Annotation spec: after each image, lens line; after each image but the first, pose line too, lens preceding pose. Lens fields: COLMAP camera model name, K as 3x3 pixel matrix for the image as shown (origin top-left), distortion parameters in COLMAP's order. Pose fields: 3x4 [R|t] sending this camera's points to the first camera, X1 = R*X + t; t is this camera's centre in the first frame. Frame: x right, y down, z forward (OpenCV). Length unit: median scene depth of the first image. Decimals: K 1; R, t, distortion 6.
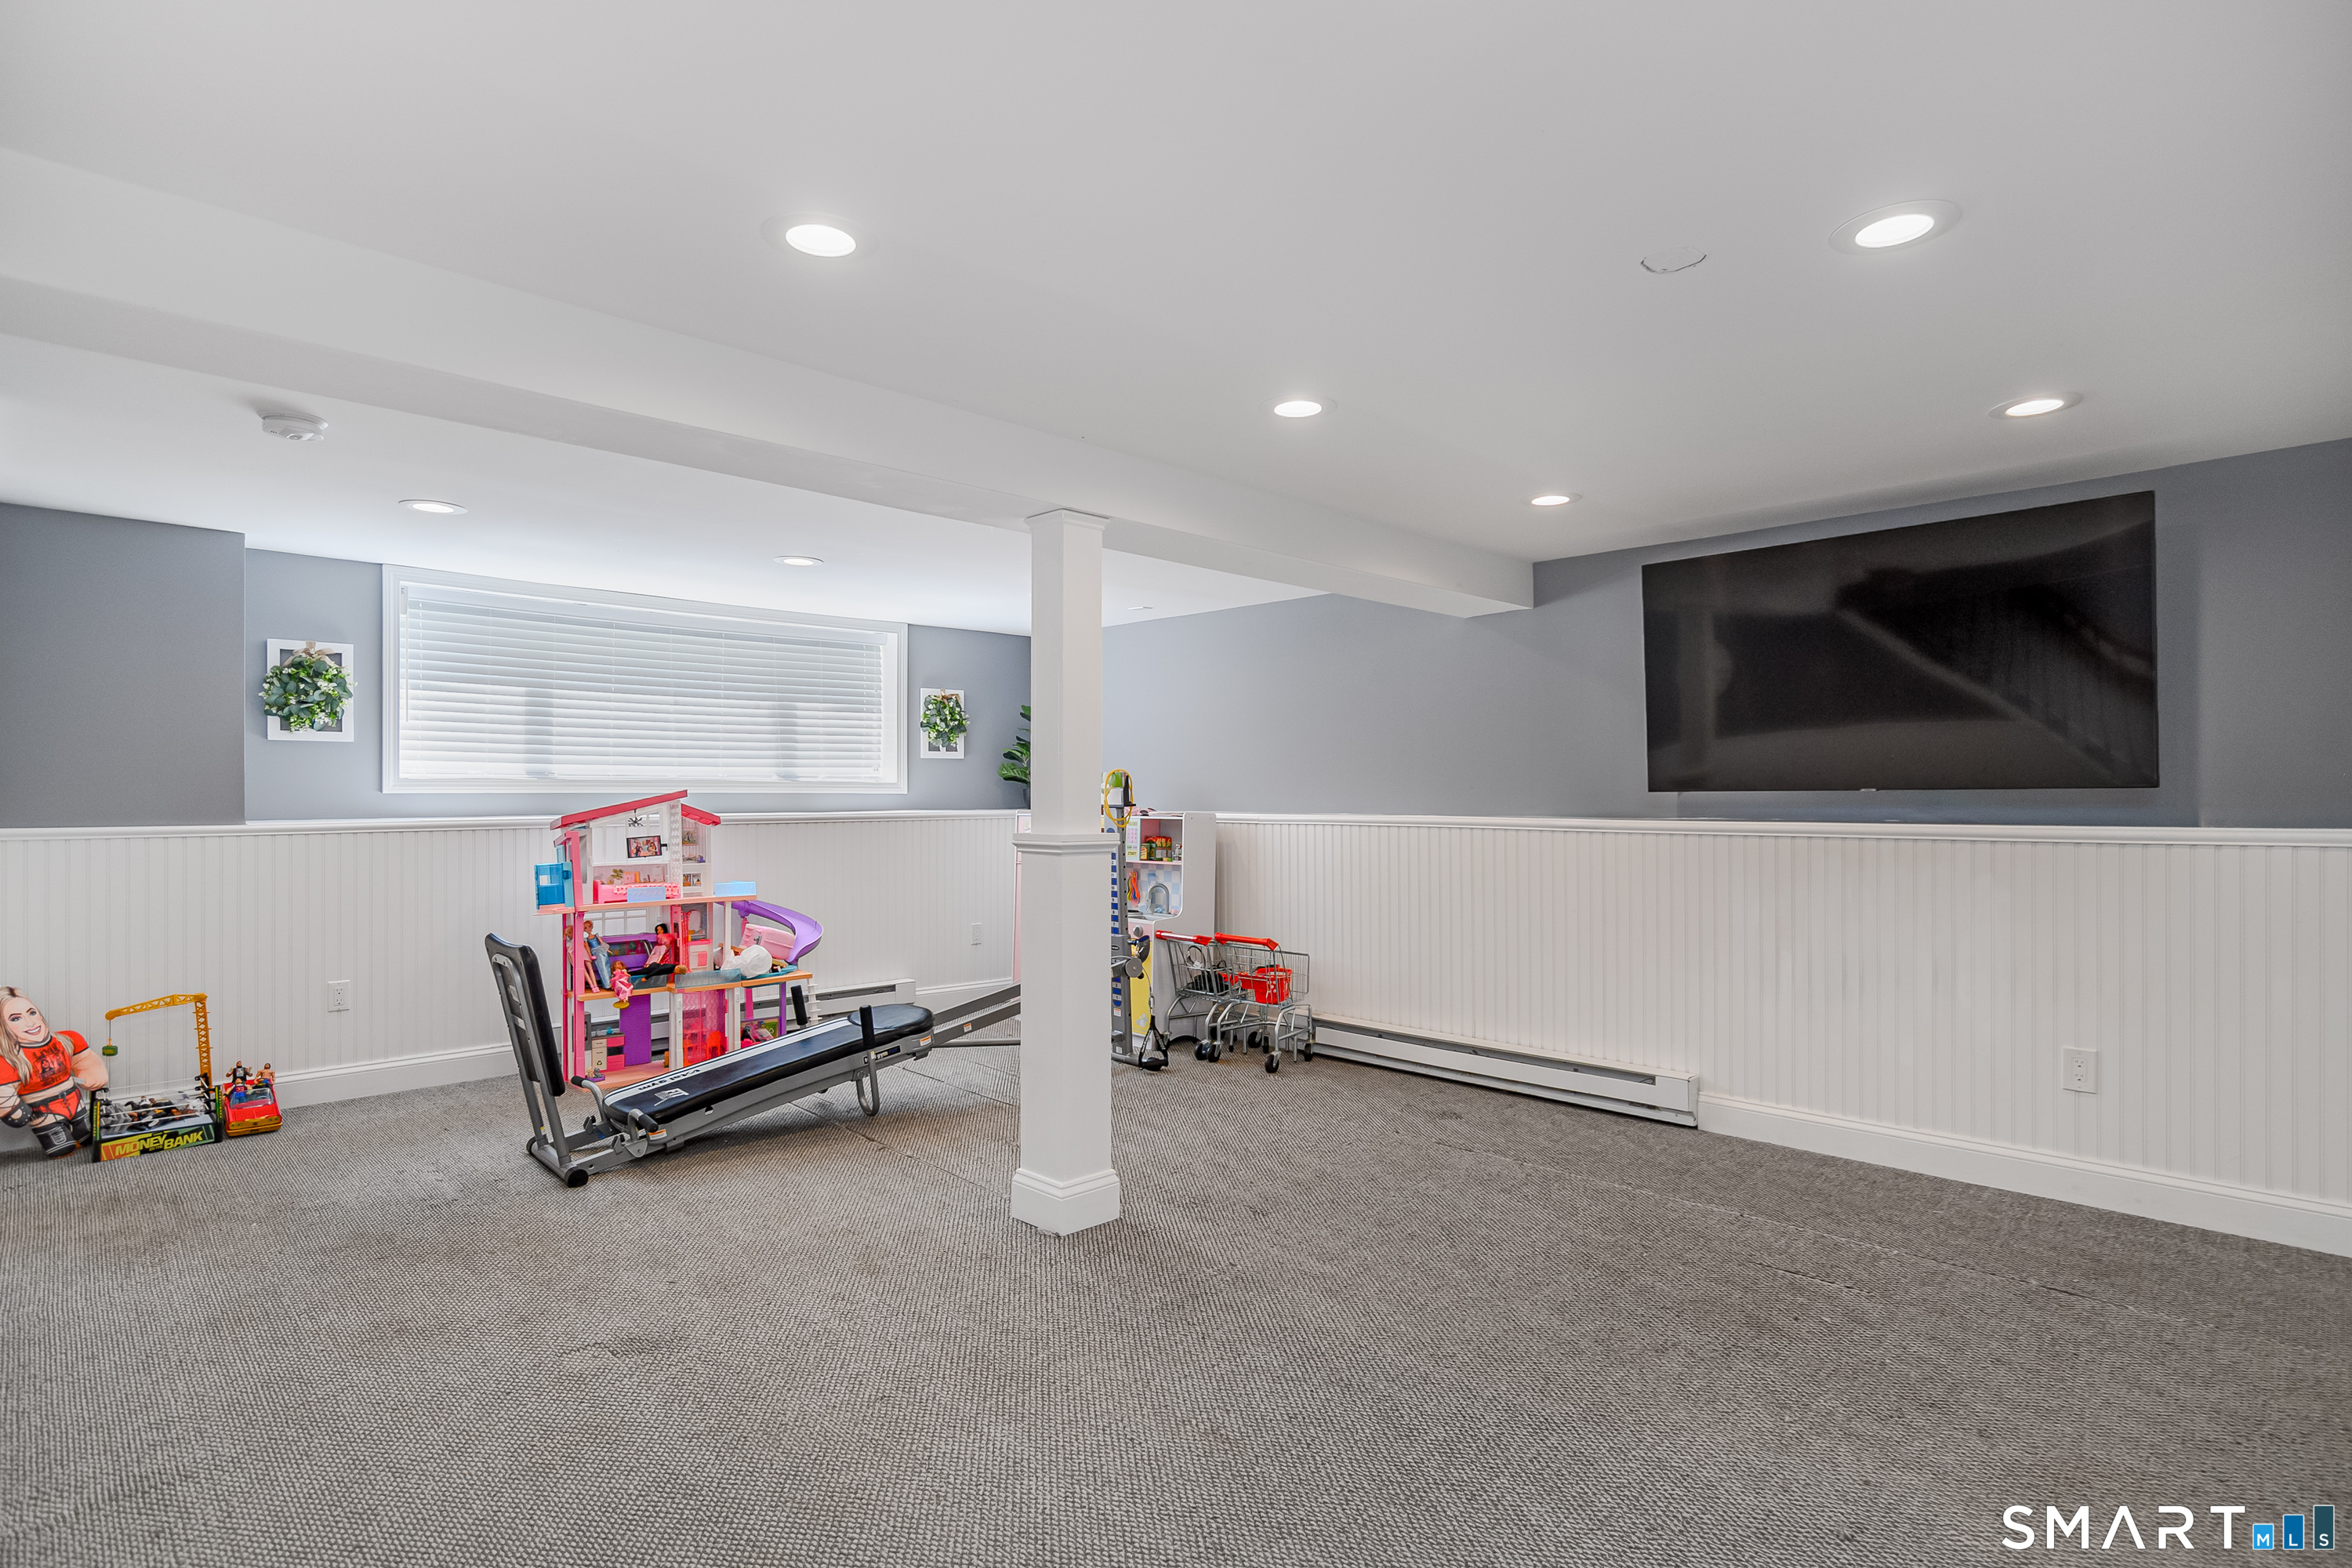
lens RADIAL K [[1193.2, 0, 1190.0], [0, 1193.2, 790.7], [0, 0, 1]] dist [0.000274, -0.000075]
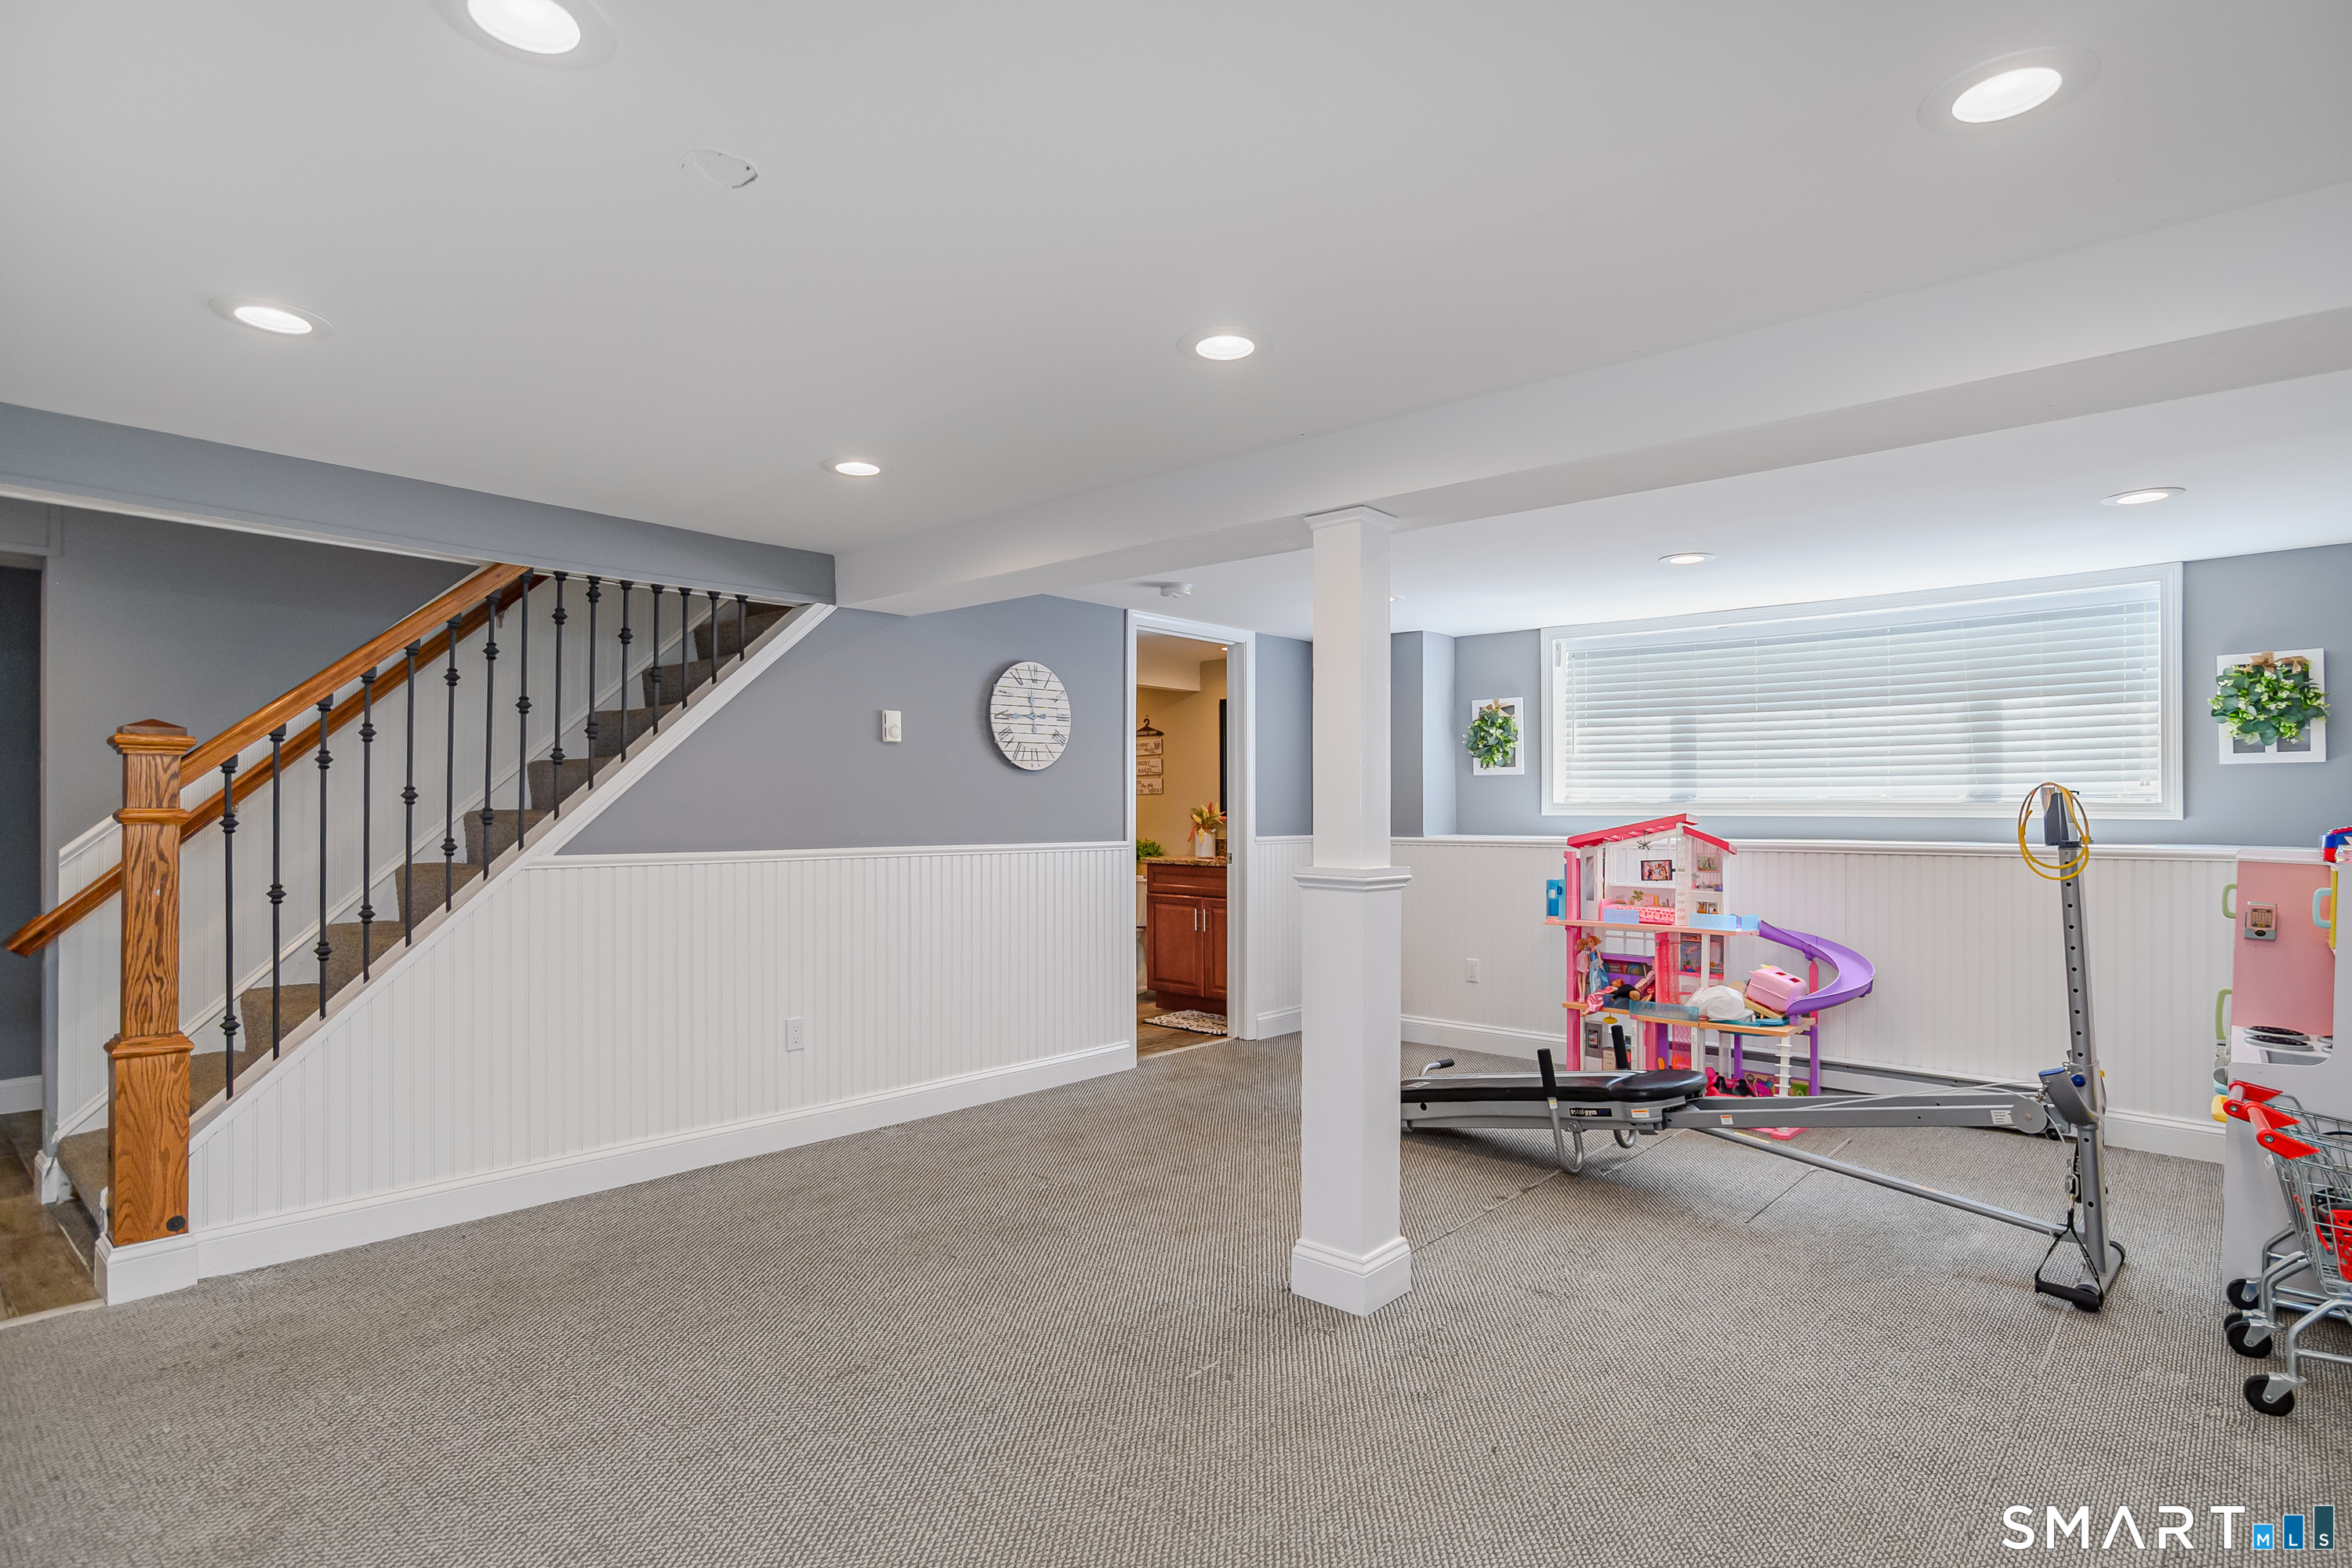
lens RADIAL K [[1202.2, 0, 1175.9], [0, 1202.2, 815.5], [0, 0, 1]] dist [-0.003183, -0.000684]
pose [[0.059798, 0.003974, -0.998203, 0.517165], [-0.001645, 0.999991, 0.003883, -0.001972], [0.998209, 0.001410, 0.059804, 0.536032]]
